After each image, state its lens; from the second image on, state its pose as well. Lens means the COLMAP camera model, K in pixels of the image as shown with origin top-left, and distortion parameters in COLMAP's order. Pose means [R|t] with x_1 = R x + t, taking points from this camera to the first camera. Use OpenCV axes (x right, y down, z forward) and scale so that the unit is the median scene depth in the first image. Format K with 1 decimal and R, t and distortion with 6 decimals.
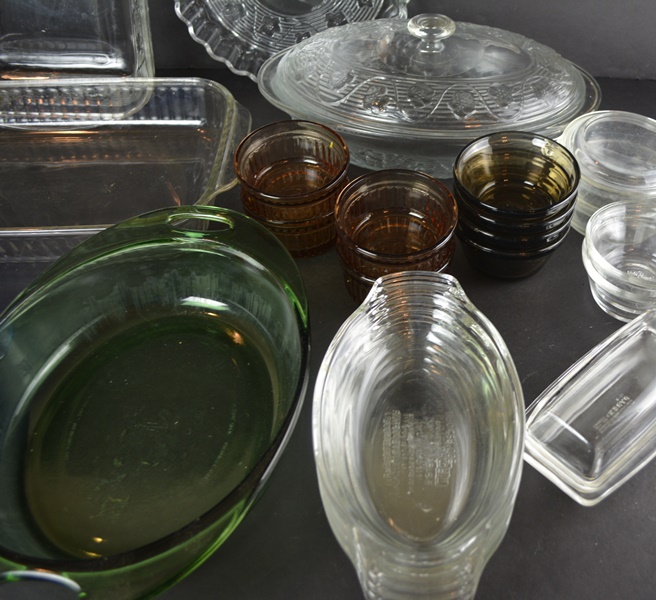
lens RADIAL K [[758.1, 0, 407.1], [0, 758.1, 298.9], [0, 0, 1]] dist [-0.075645, 0.006912]
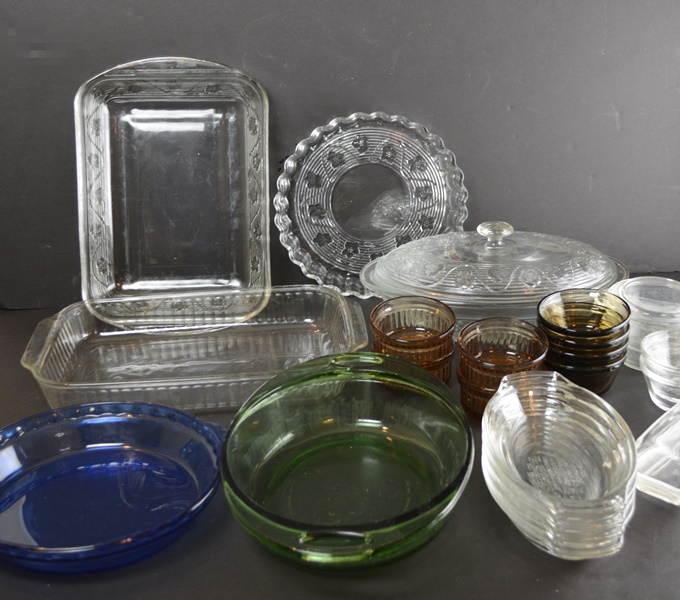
lens RADIAL K [[931.9, 0, 340.0], [0, 931.9, 300.0], [0, 0, 1]] dist [-0.095480, 0.059639]
pose [[0.997692, -0.067907, -0.000522, -0.265710], [0.062920, 0.927255, -0.369106, 0.366745], [0.025549, 0.368221, 0.929387, -0.526404]]
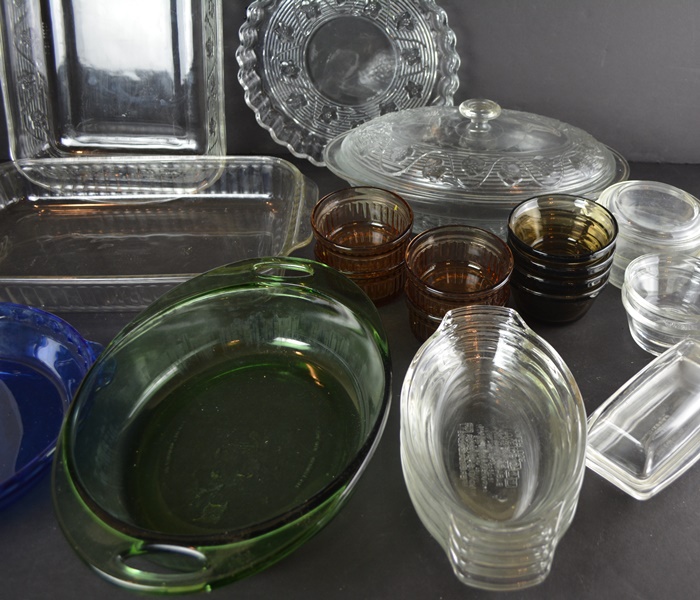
lens RADIAL K [[784.1, 0, 446.3], [0, 784.1, 301.4], [0, 0, 1]] dist [-0.090015, 0.032304]
pose [[0.999333, -0.006336, 0.035965, -0.066887], [0.011673, 0.988587, -0.150196, 0.108931], [-0.034603, 0.150516, 0.988002, -0.132884]]
